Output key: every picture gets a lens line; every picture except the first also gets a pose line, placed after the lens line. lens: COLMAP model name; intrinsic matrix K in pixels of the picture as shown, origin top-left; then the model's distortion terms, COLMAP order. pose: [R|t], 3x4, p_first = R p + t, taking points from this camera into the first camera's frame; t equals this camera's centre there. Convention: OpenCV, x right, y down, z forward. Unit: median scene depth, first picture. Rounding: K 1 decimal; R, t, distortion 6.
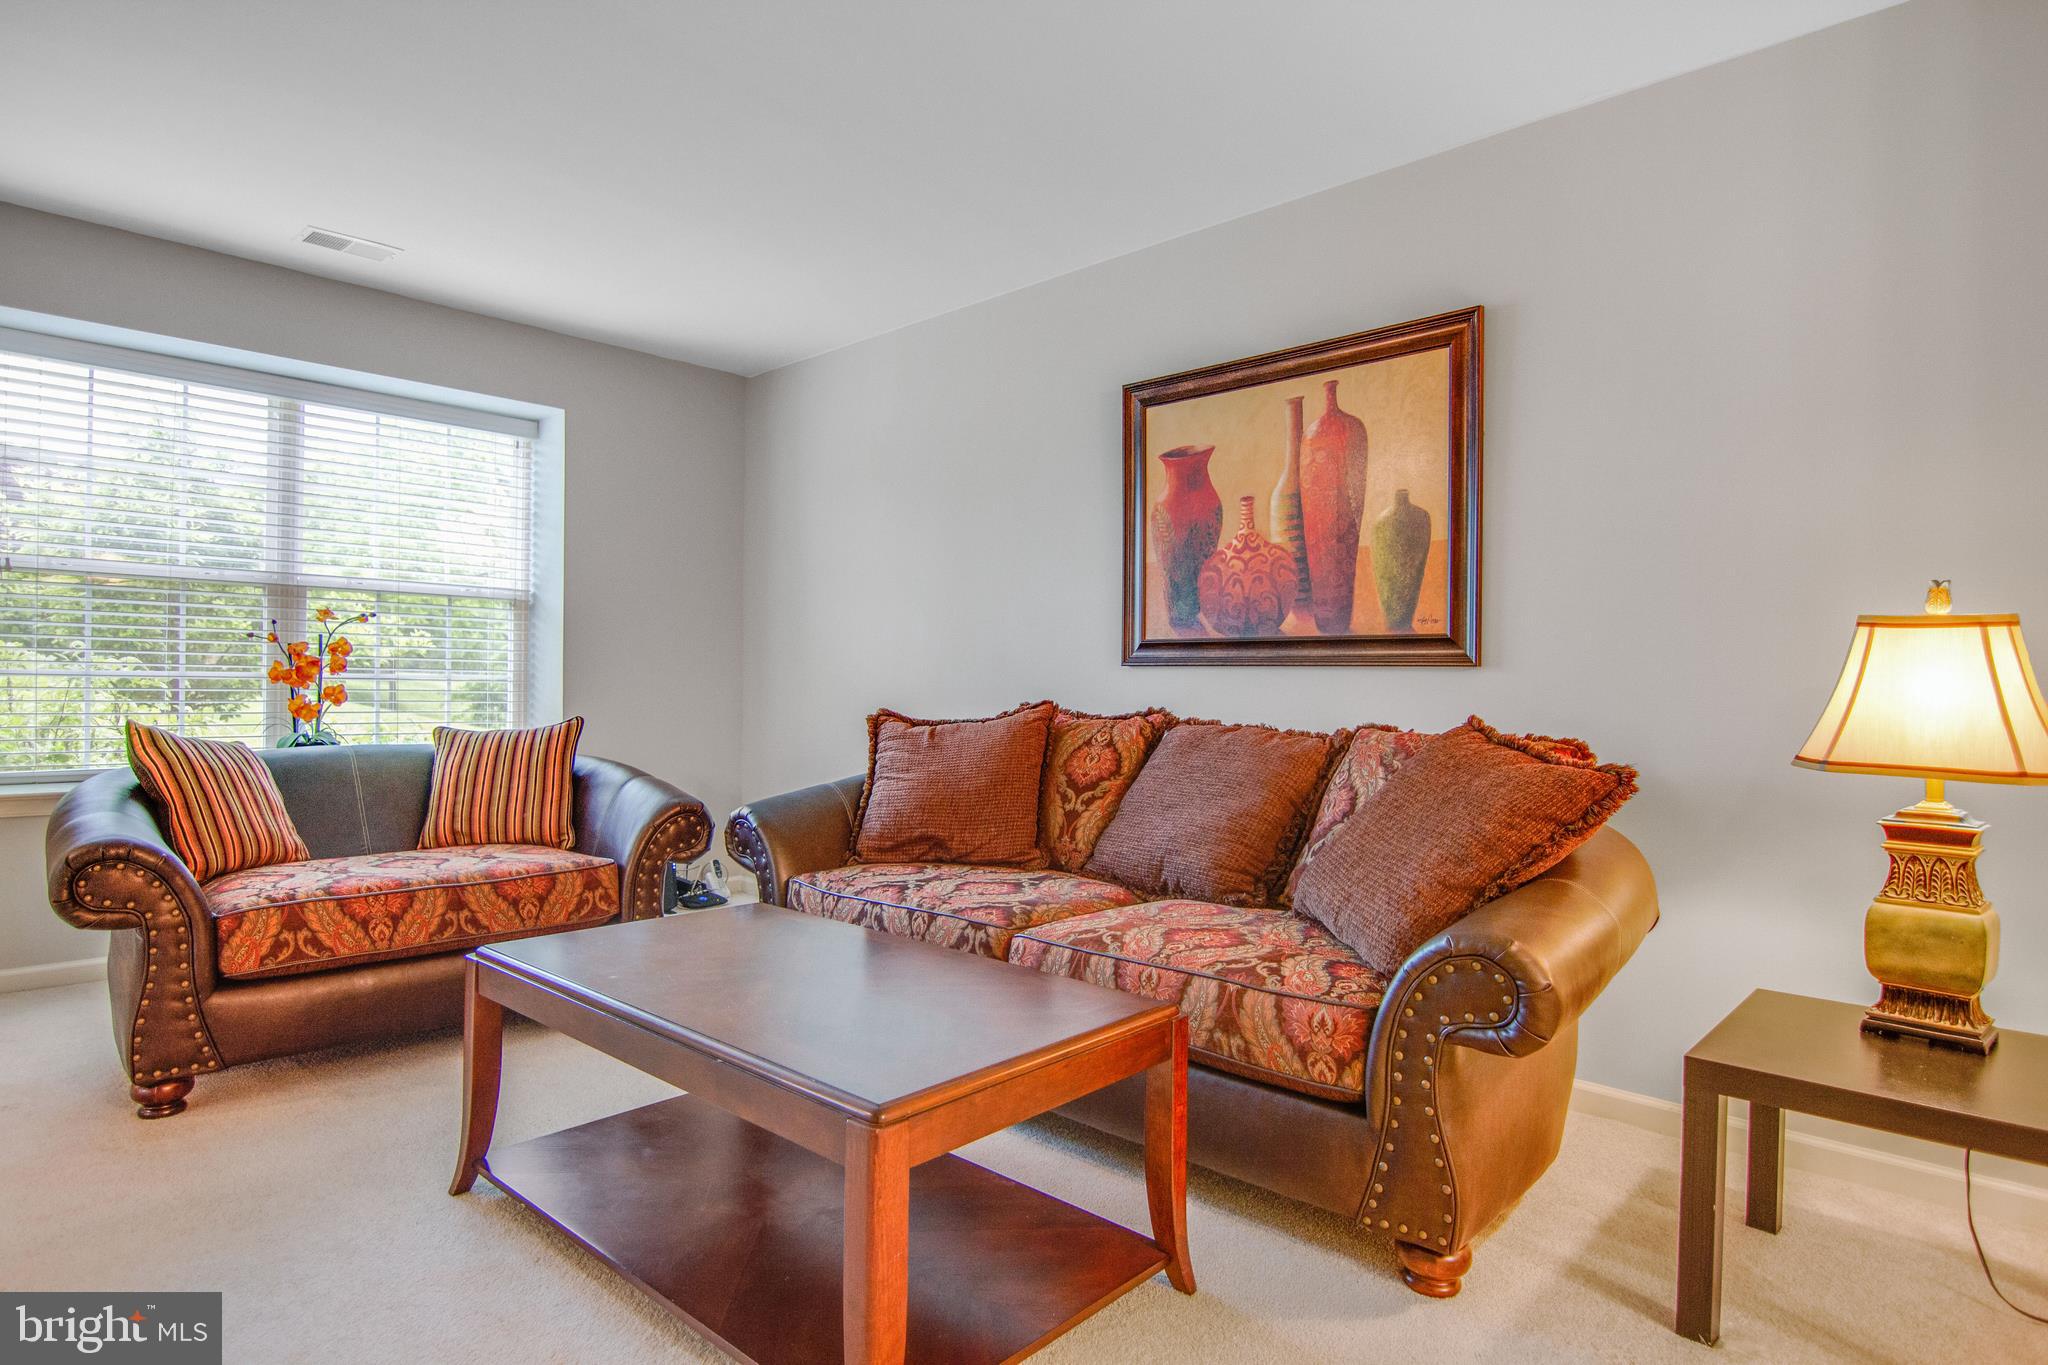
lens RADIAL K [[1137.2, 0, 1029.8], [0, 1137.2, 693.5], [0, 0, 1]] dist [0.001928, -0.002411]
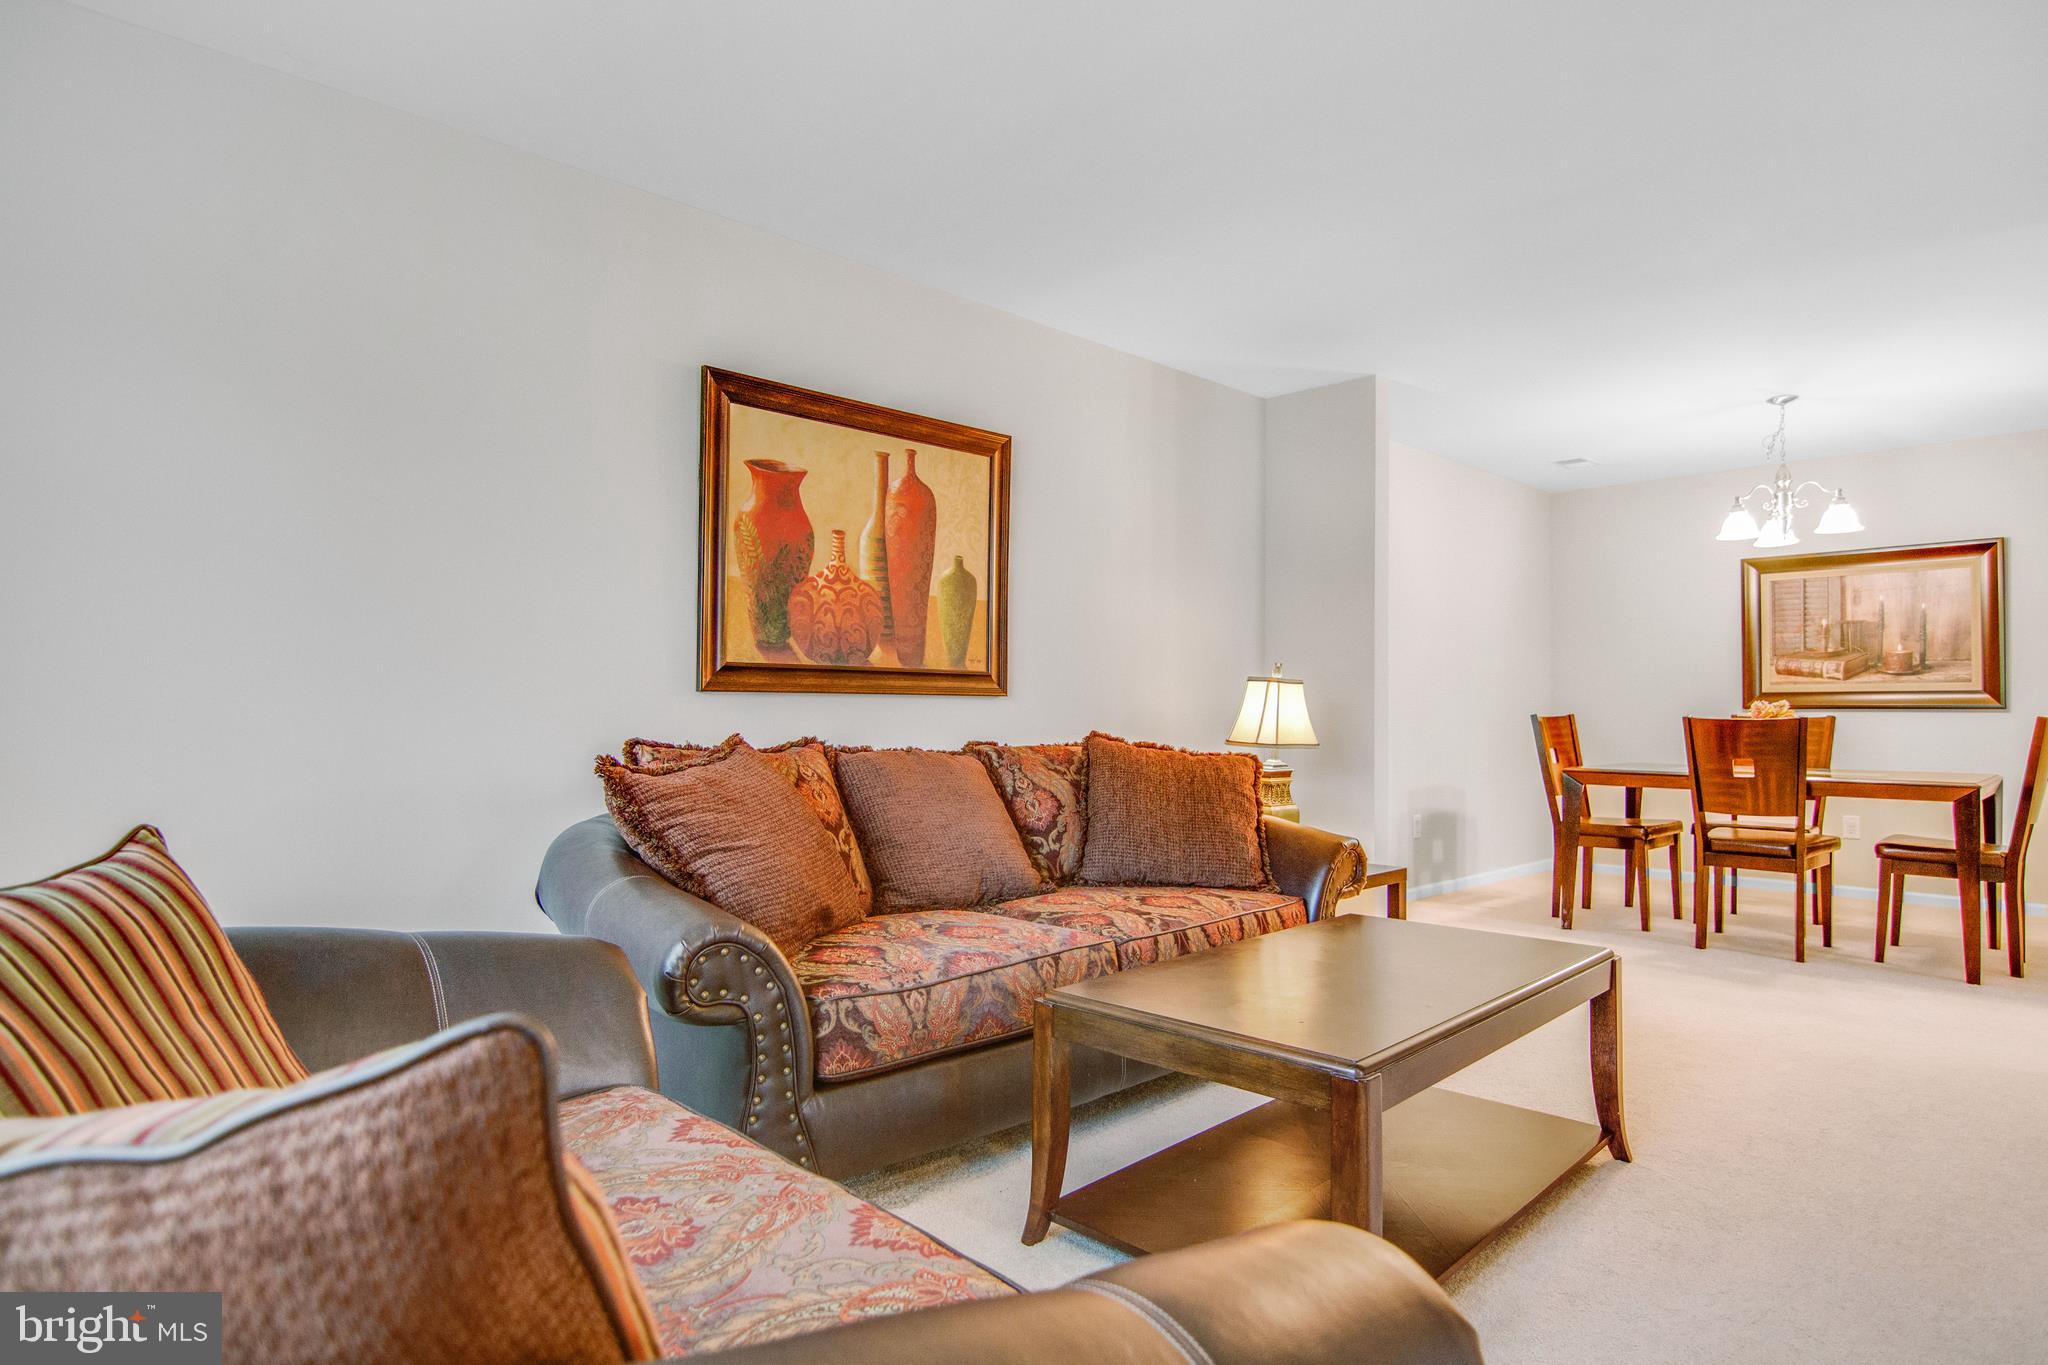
lens RADIAL K [[1137.2, 0, 1039.1], [0, 1137.2, 696.6], [0, 0, 1]] dist [0.001928, -0.002411]
pose [[0.020846, 0.002338, 0.999780, -0.848642], [0.010708, 0.999939, -0.002562, -0.017105], [-0.999725, 0.010759, 0.020819, 0.805892]]
